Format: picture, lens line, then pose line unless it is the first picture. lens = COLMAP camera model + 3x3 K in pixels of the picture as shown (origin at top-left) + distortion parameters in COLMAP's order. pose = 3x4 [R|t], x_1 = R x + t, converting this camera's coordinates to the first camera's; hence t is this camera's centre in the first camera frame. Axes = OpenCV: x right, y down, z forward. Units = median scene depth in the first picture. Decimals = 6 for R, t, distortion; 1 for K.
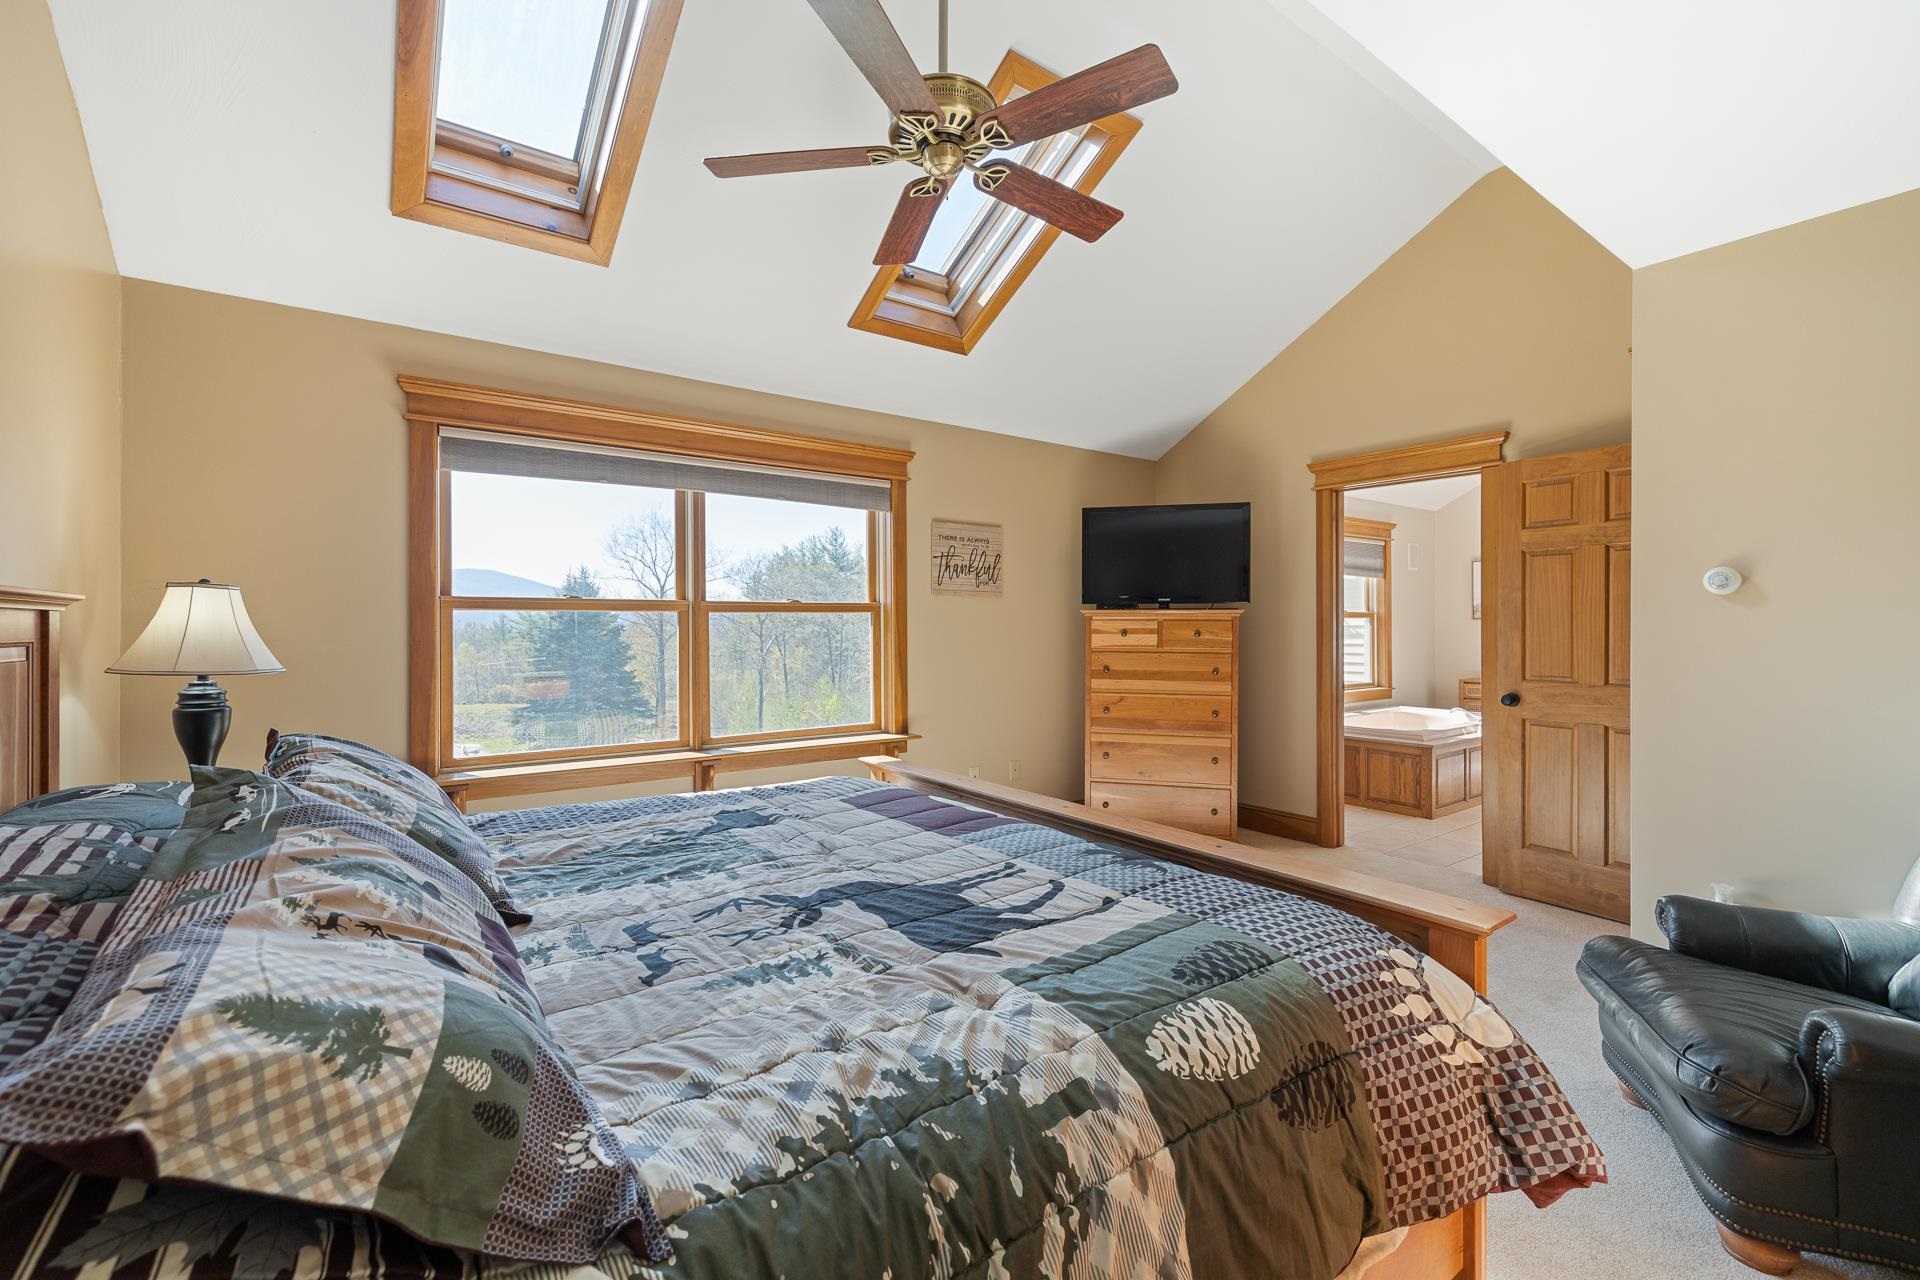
lens RADIAL K [[818.1, 0, 960.0], [0, 818.1, 640.0], [0, 0, 1]] dist [-0.000256, -0.000007]
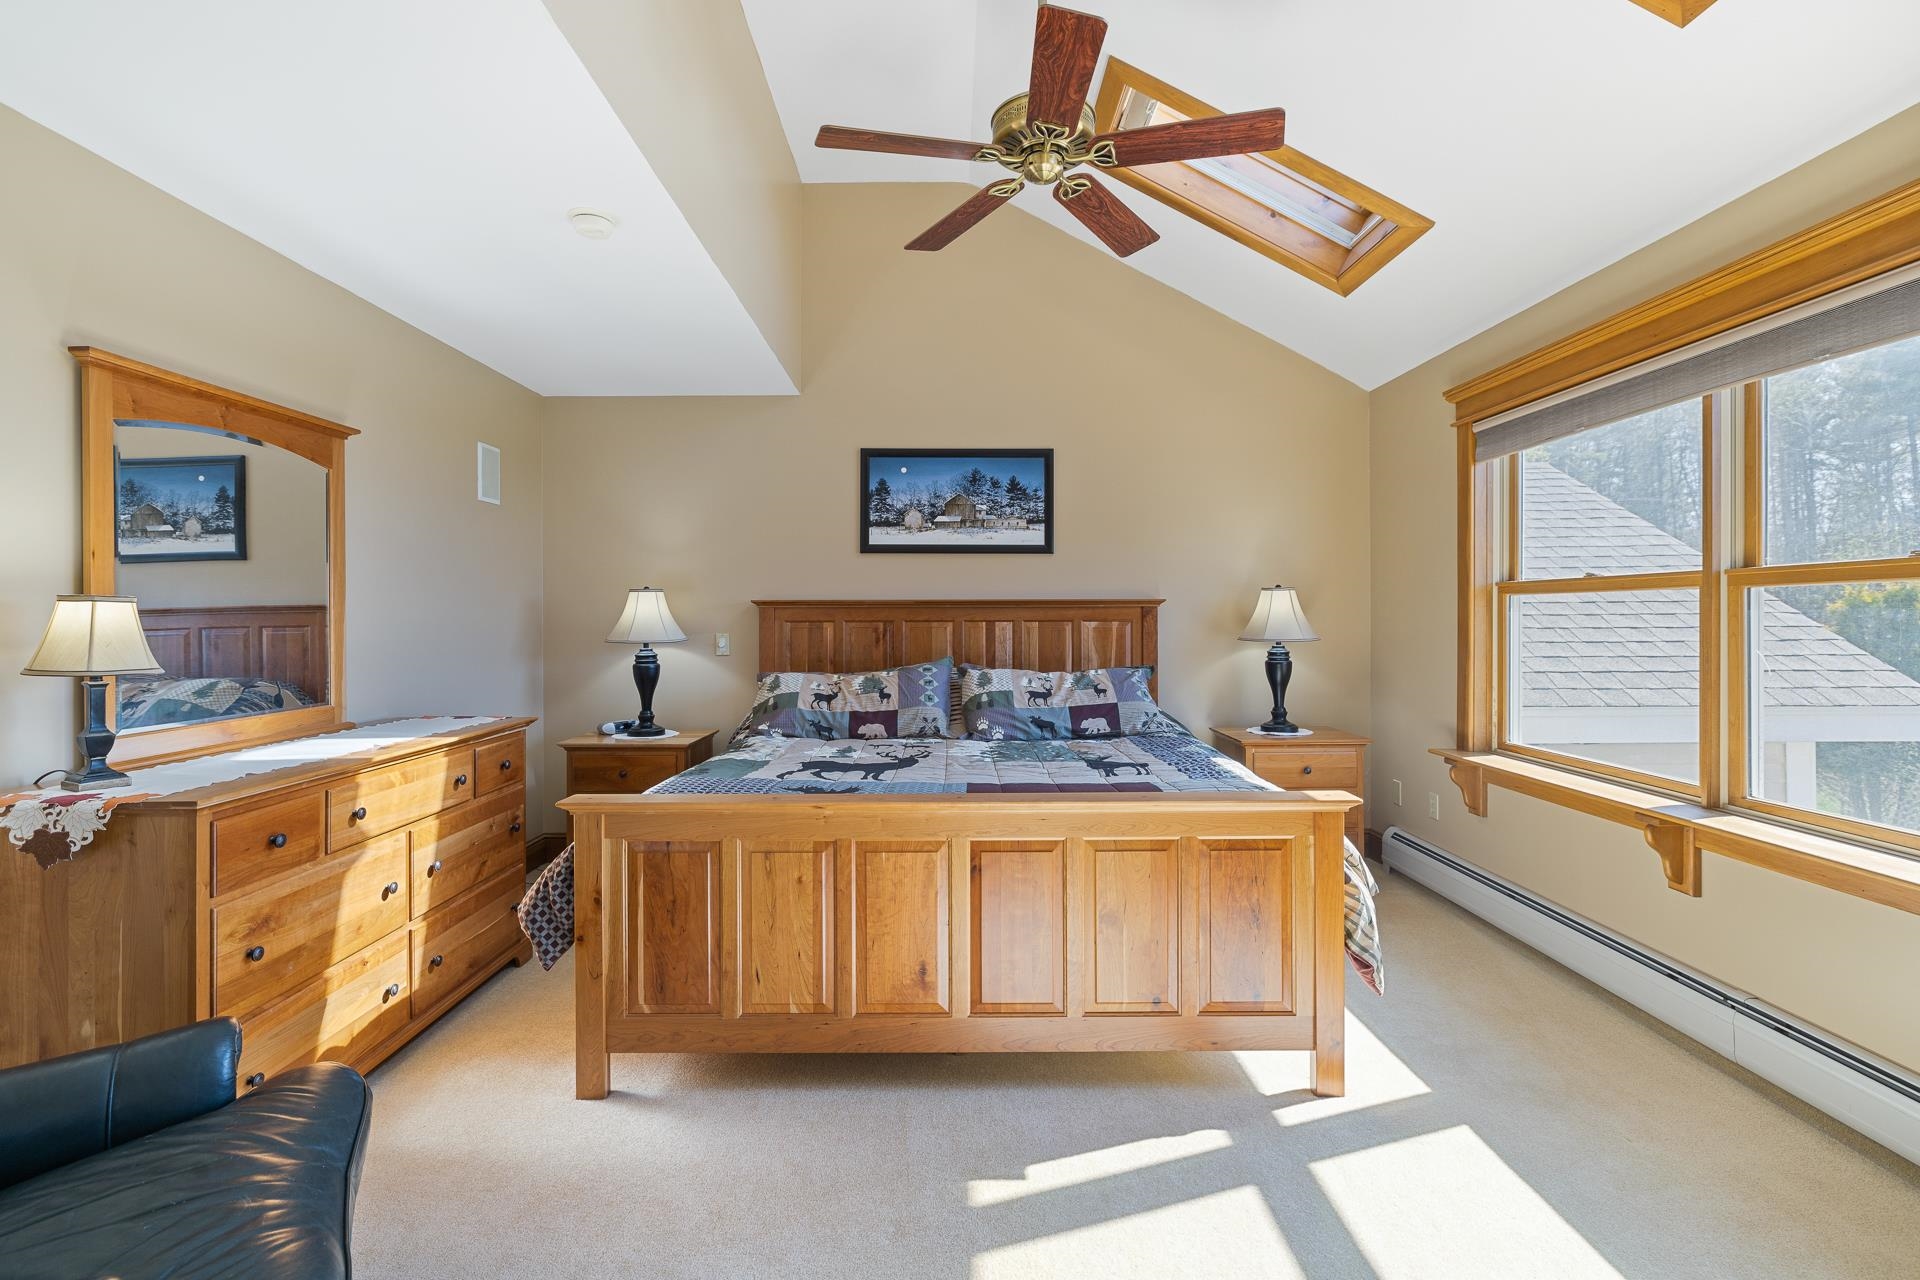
lens RADIAL K [[915.6, 0, 959.0], [0, 915.6, 603.4], [0, 0, 1]] dist [-0.000058, -0.000060]
pose [[-0.586131, 0.002733, -0.810212, 0.661932], [-0.001595, 0.999988, 0.004527, -0.029108], [0.810215, 0.003945, -0.586120, 1.064625]]
